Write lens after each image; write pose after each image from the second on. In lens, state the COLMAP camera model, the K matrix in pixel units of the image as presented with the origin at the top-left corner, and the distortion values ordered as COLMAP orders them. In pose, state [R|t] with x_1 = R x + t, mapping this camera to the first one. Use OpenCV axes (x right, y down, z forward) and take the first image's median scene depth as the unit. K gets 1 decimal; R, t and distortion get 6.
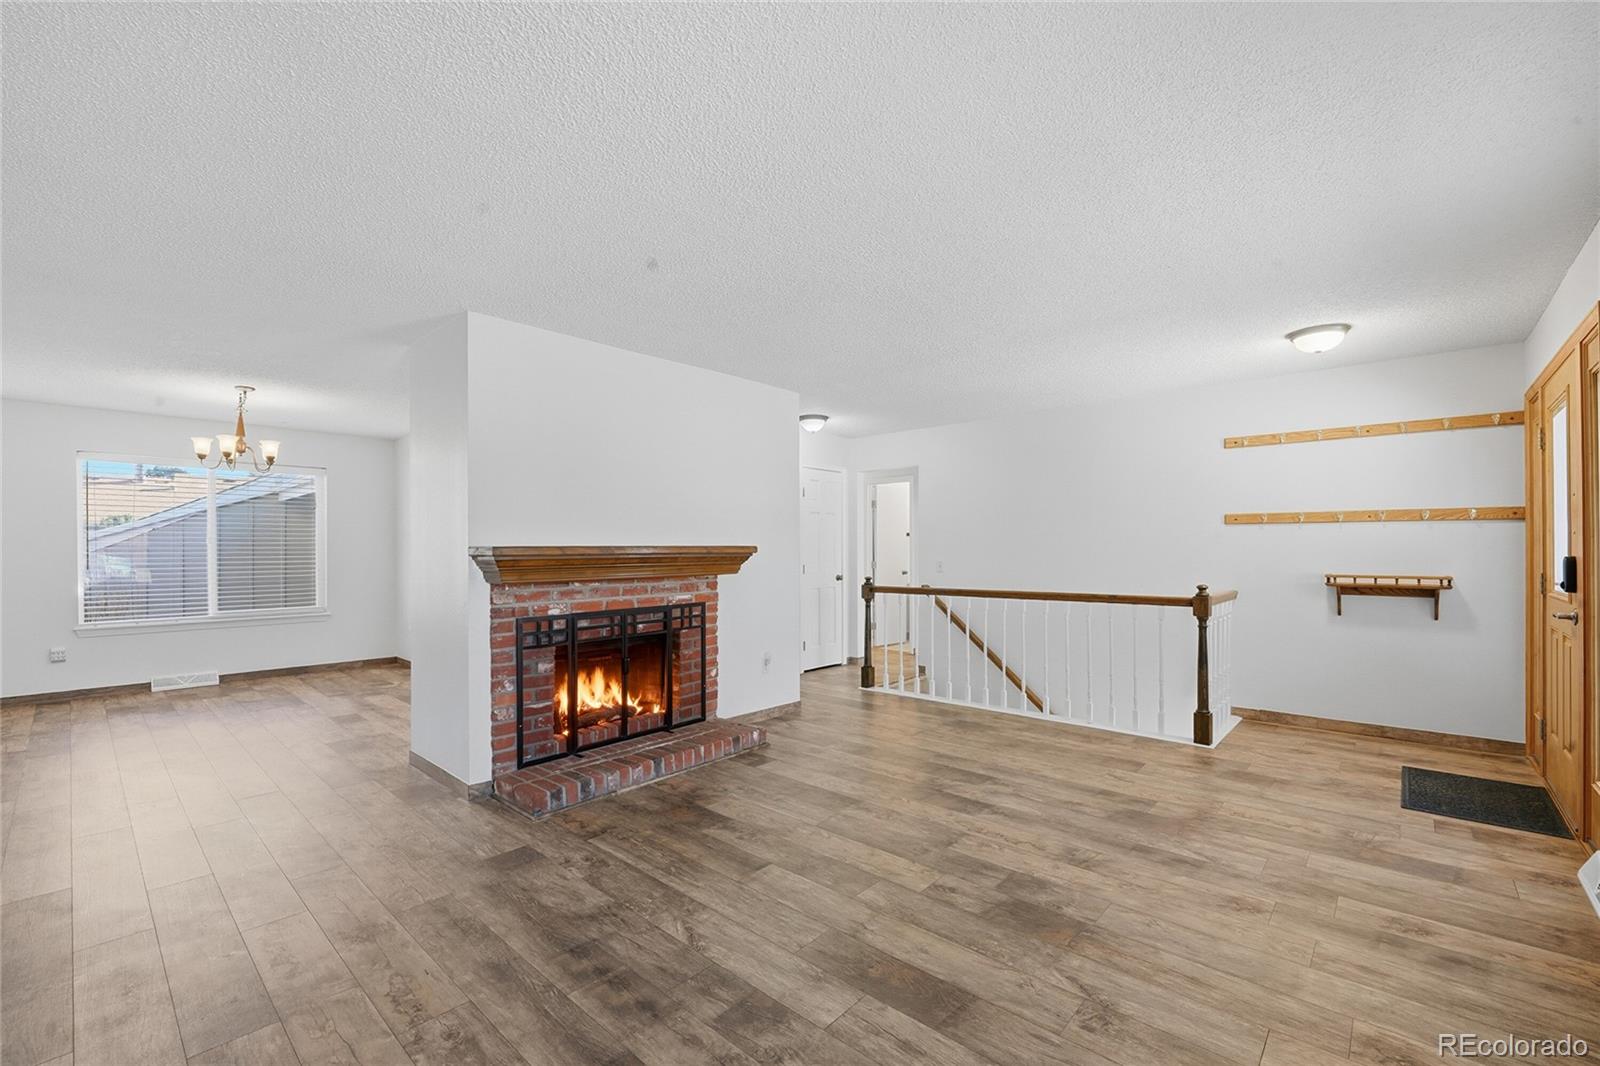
lens RADIAL K [[662.2, 0, 790.7], [0, 662.2, 549.6], [0, 0, 1]] dist [-0.011043, -0.000657]
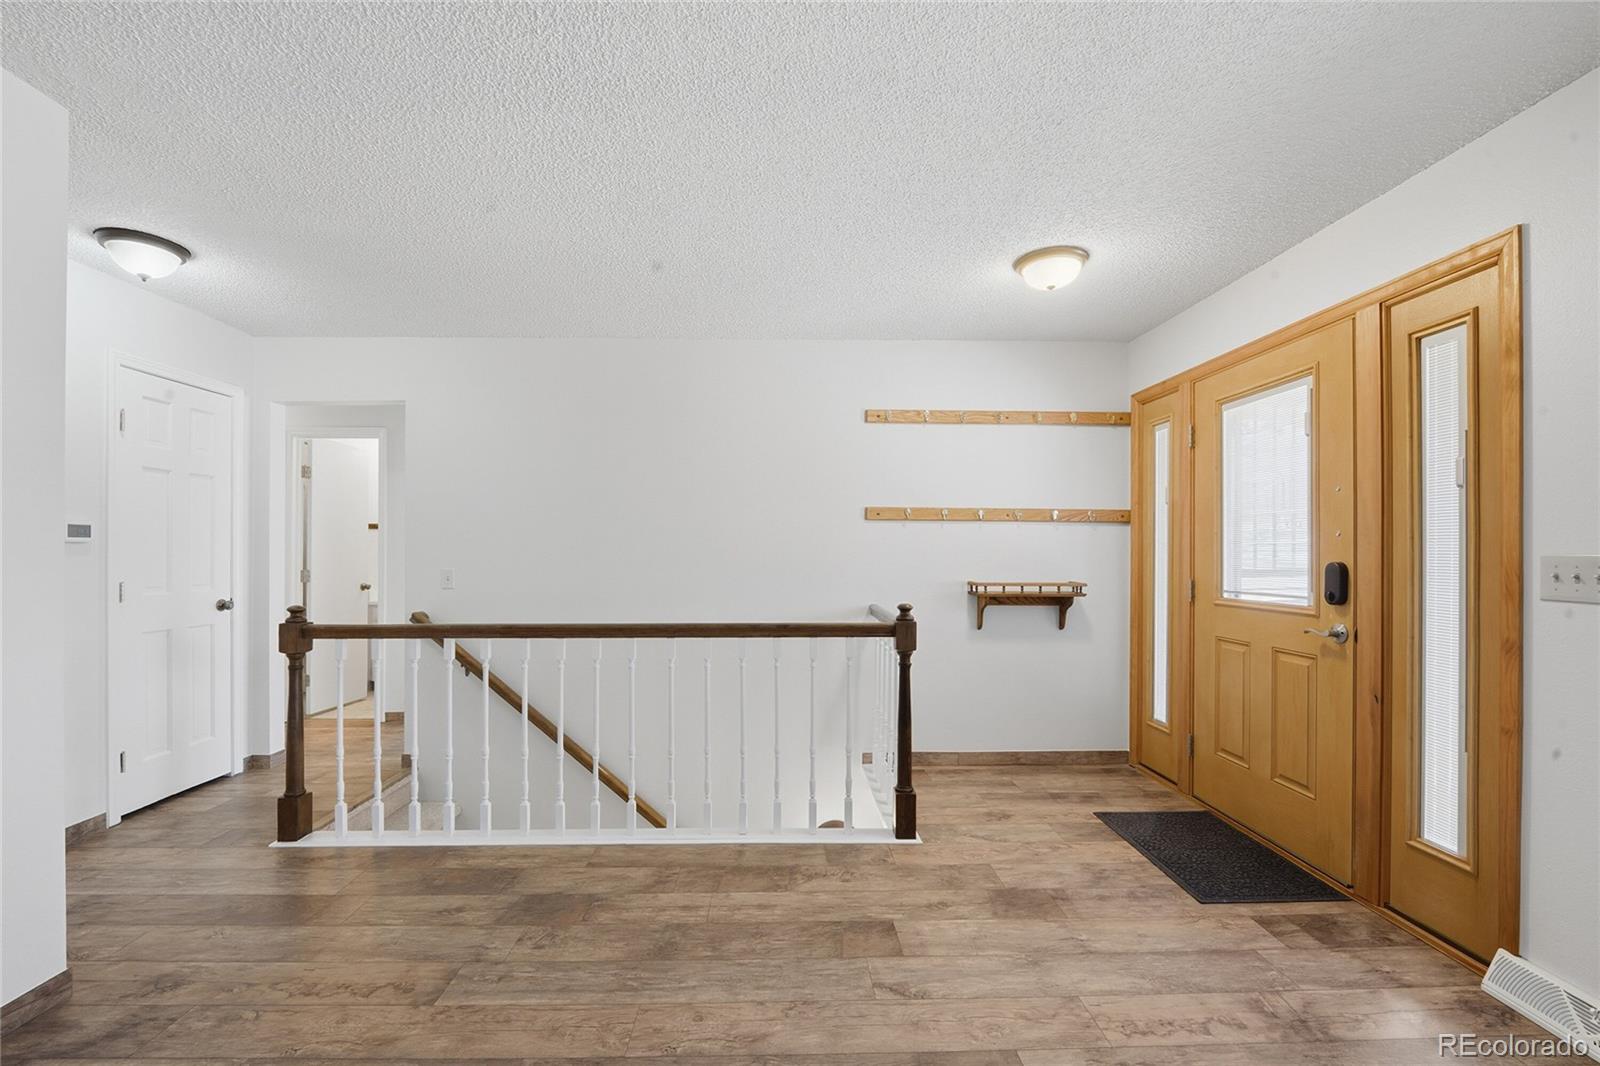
lens RADIAL K [[662.2, 0, 790.7], [0, 662.2, 549.6], [0, 0, 1]] dist [-0.011043, -0.000657]
pose [[0.719701, 0.006349, 0.694255, 0.062816], [-0.004672, 0.999980, -0.004302, 0.000568], [-0.694268, -0.000148, 0.719716, 0.587227]]
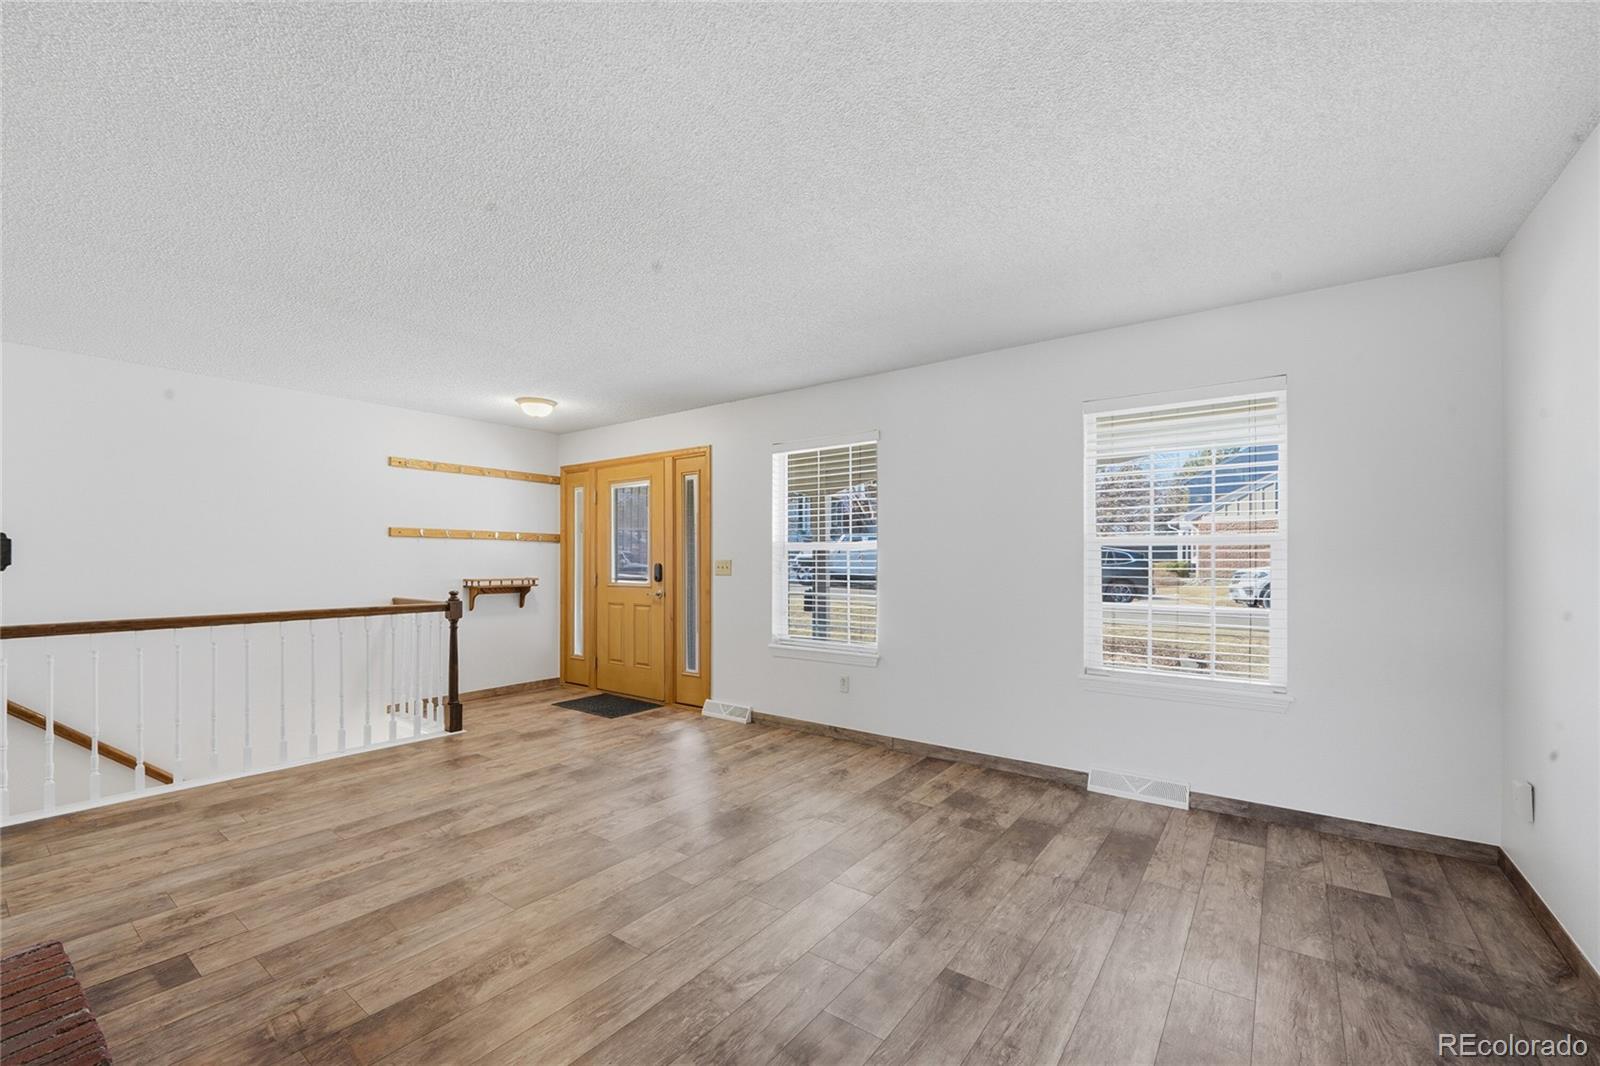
lens RADIAL K [[660.1, 0, 779.4], [0, 660.1, 561.0], [0, 0, 1]] dist [-0.011089, -0.000312]
pose [[-0.084928, 0.002079, 0.996385, -0.545772], [0.001298, 0.999997, -0.001976, 0.005388], [-0.996386, 0.001126, -0.084930, 0.538166]]
